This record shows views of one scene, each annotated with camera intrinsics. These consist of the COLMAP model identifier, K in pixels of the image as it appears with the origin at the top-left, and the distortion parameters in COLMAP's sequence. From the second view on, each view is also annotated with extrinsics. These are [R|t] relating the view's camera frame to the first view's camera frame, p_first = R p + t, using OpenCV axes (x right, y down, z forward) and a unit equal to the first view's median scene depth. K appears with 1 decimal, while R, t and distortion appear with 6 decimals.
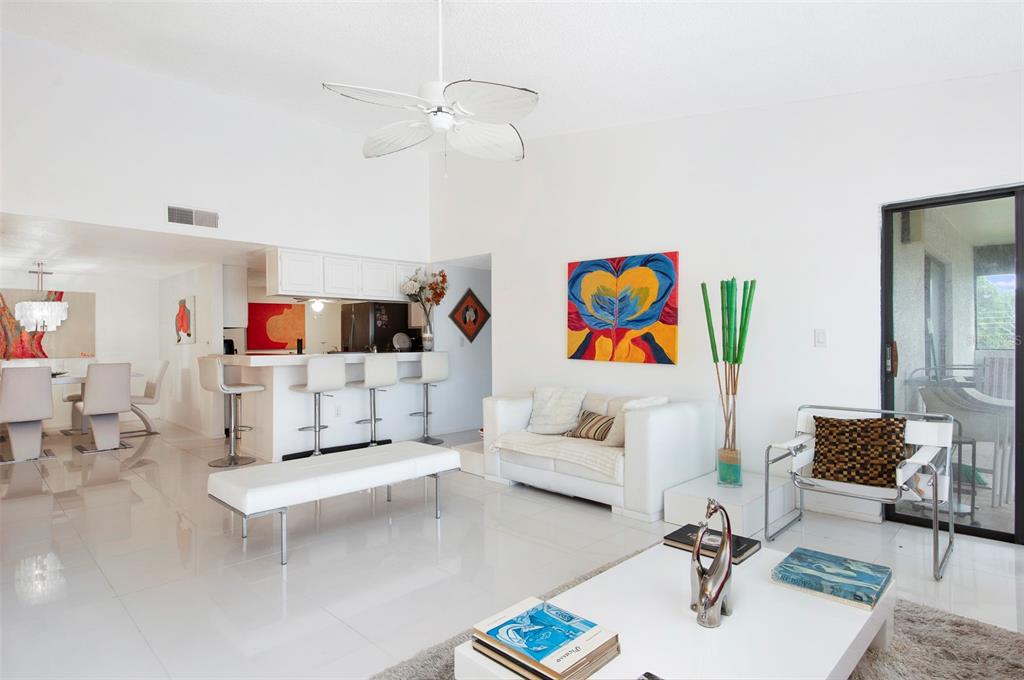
lens RADIAL K [[542.5, 0, 517.0], [0, 542.5, 343.5], [0, 0, 1]] dist [-0.005742, -0.002262]
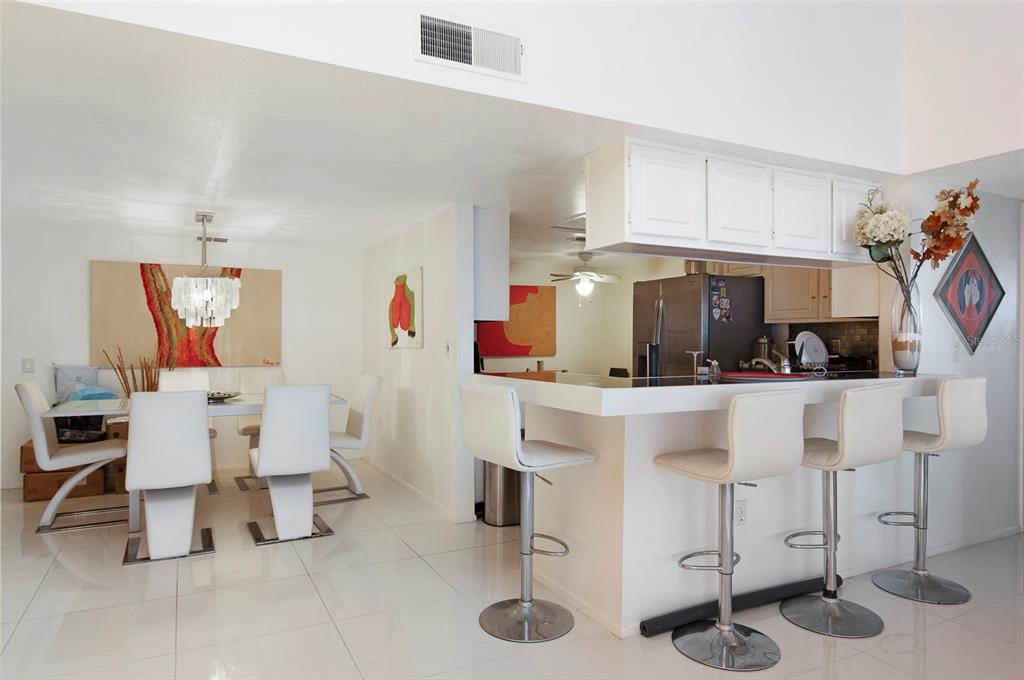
lens RADIAL K [[626.0, 0, 509.5], [0, 626.0, 347.4], [0, 0, 1]] dist [-0.002402, -0.003066]
pose [[0.947299, 0.011393, -0.320149, -0.286608], [-0.009116, 0.999921, 0.008607, -0.007520], [0.320221, -0.005235, 0.947328, 0.385360]]
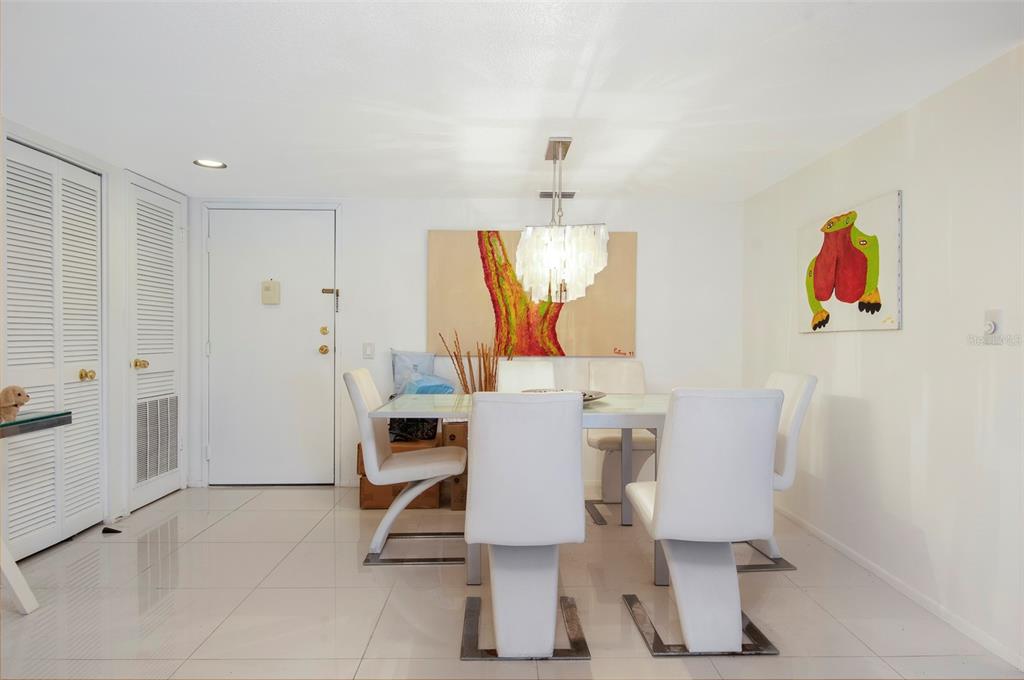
lens RADIAL K [[605.4, 0, 499.4], [0, 605.4, 344.2], [0, 0, 1]] dist [-0.002846, -0.000482]
pose [[0.691011, 0.019216, -0.722589, -0.492315], [-0.010428, 0.999808, 0.016615, 0.005473], [0.722769, -0.003946, 0.691078, 0.550843]]
